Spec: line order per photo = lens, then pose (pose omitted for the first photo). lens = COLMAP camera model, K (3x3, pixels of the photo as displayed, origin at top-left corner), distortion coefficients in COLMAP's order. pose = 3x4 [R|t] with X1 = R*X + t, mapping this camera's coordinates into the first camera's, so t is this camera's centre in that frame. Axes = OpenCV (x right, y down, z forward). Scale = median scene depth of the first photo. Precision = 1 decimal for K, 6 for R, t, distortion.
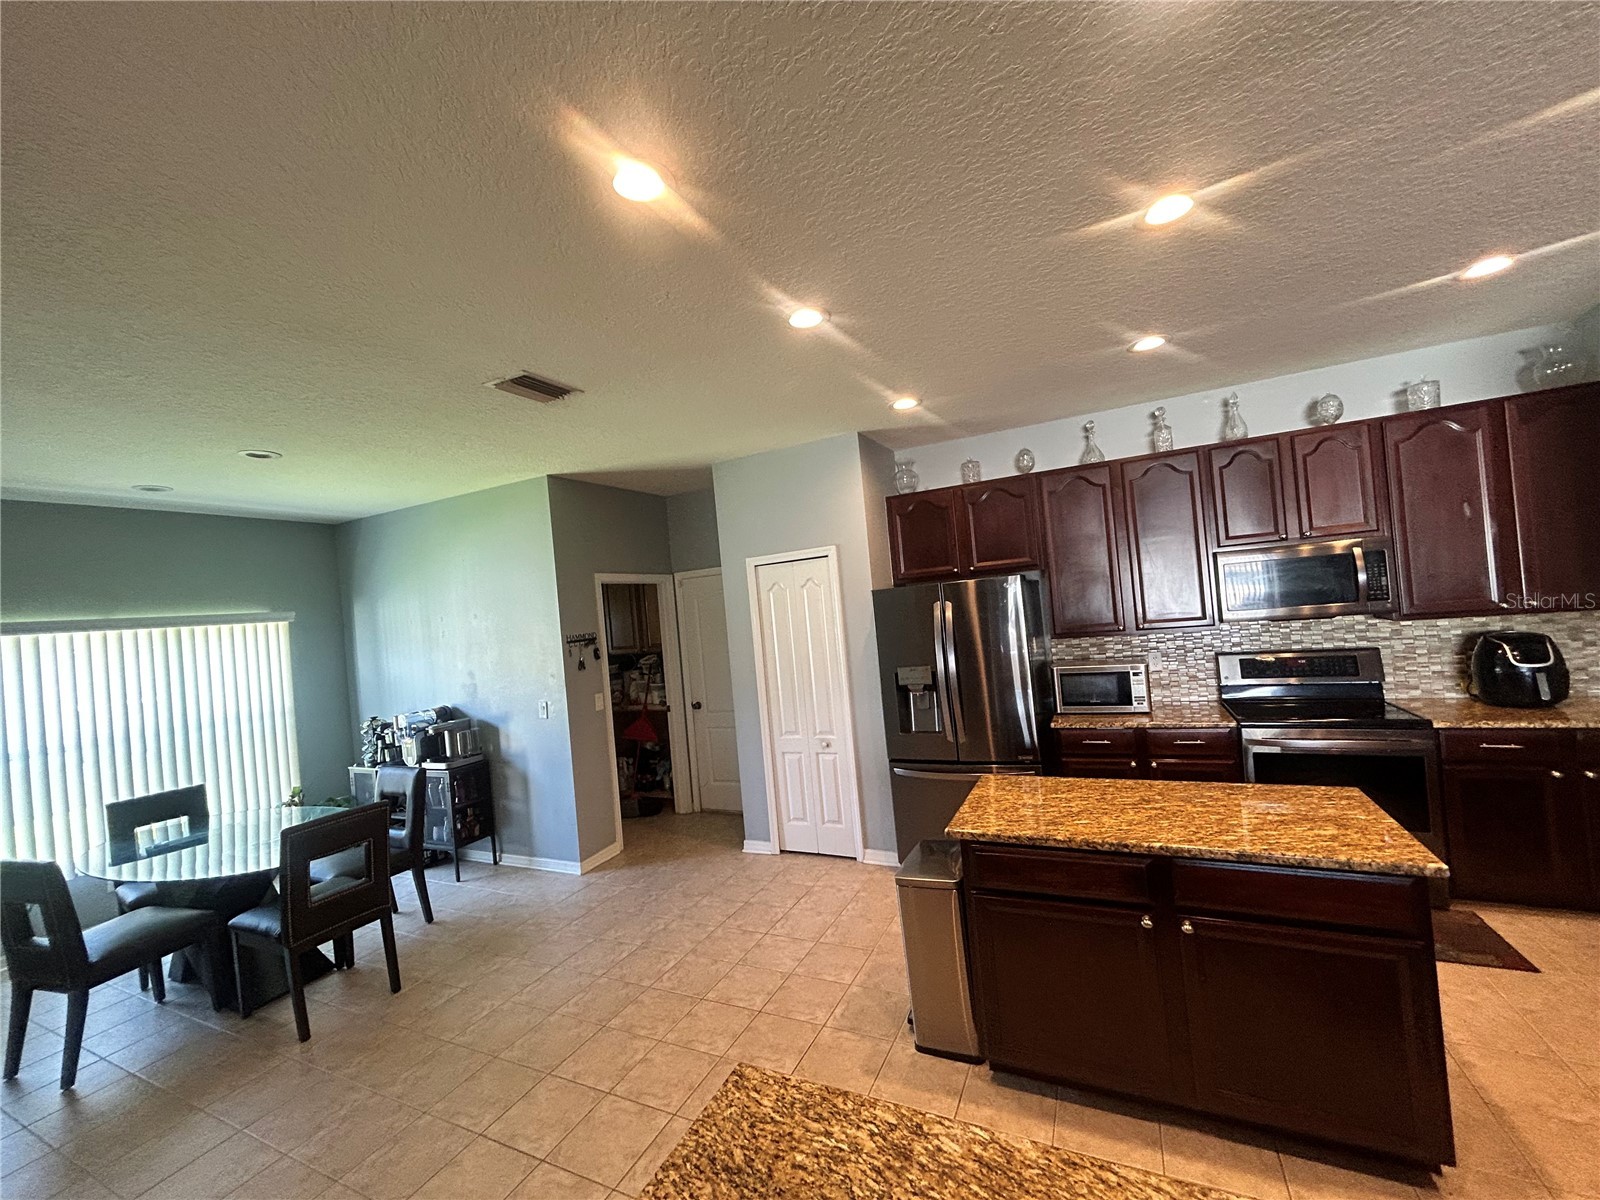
lens RADIAL K [[642.3, 0, 809.7], [0, 642.3, 596.5], [0, 0, 1]] dist [-0.003348, 0.000585]
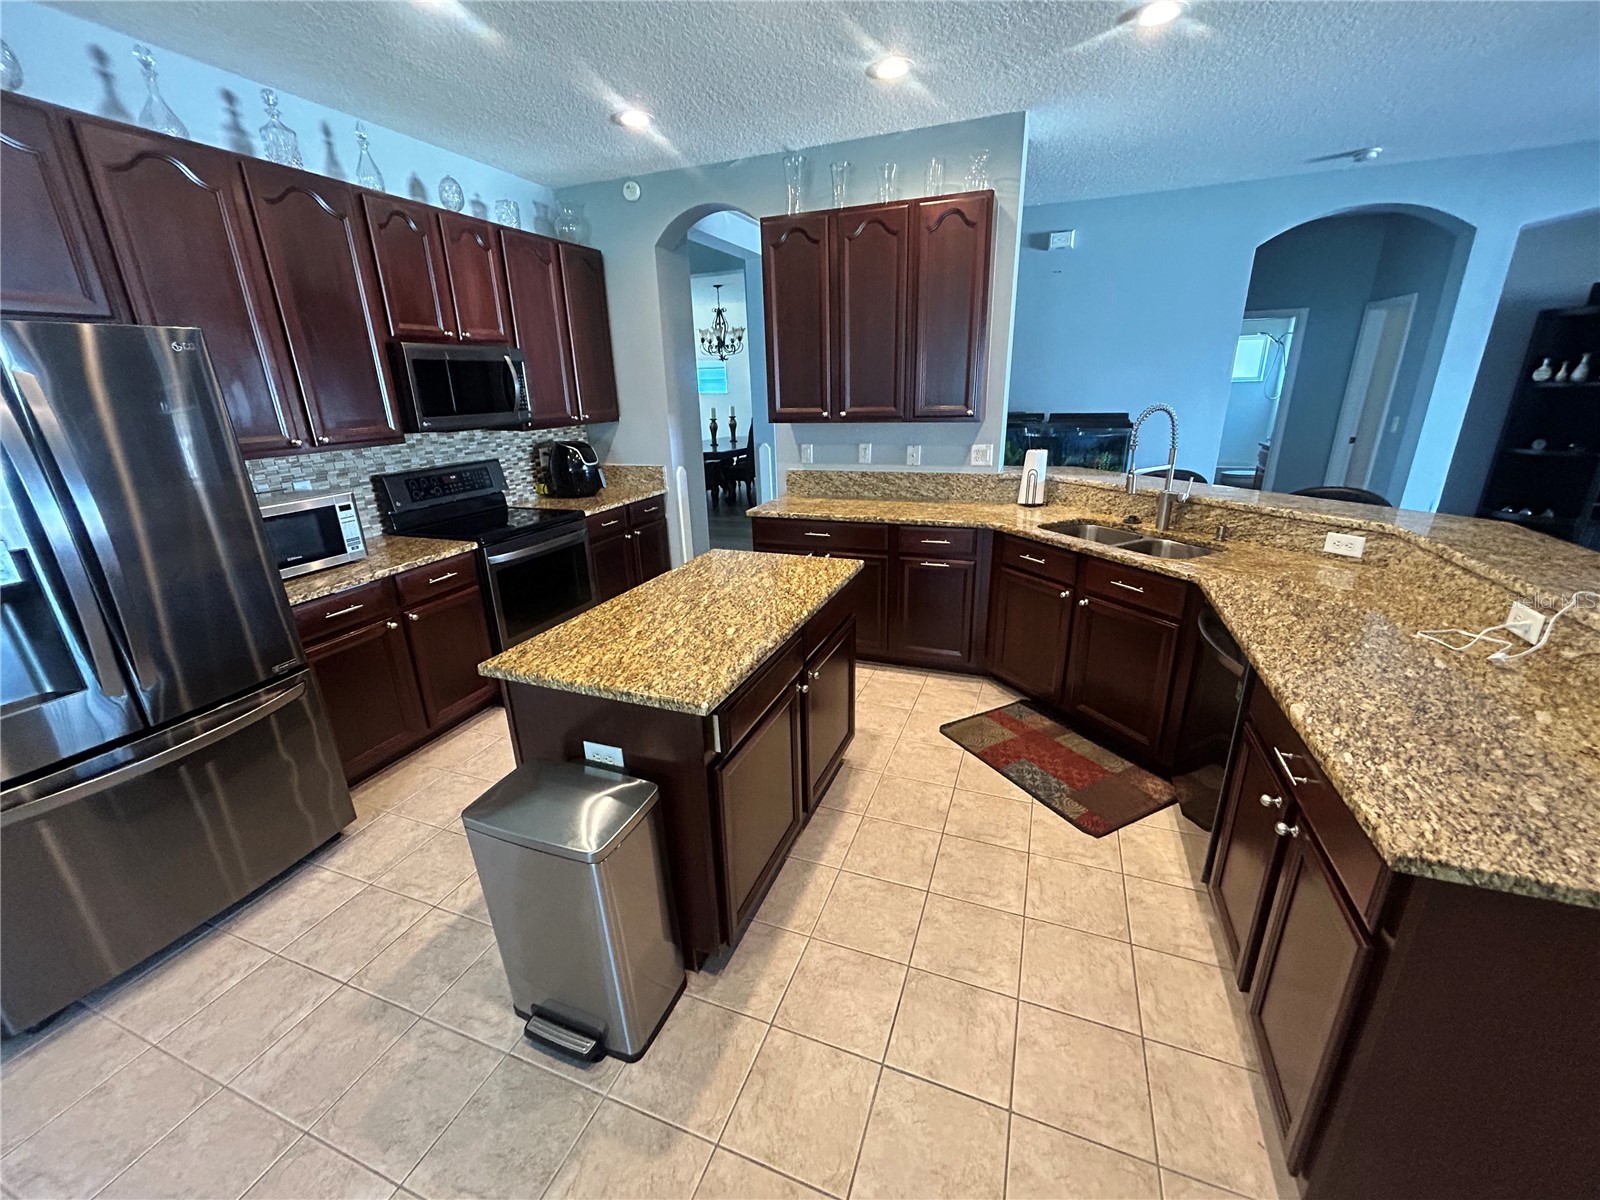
lens RADIAL K [[642.3, 0, 796.5], [0, 642.3, 604.1], [0, 0, 1]] dist [-0.003348, 0.000585]
pose [[-0.067939, -0.240619, 0.968239, -0.382885], [0.017529, 0.970044, 0.242298, 0.100419], [-0.997535, 0.033434, -0.061686, 0.896134]]
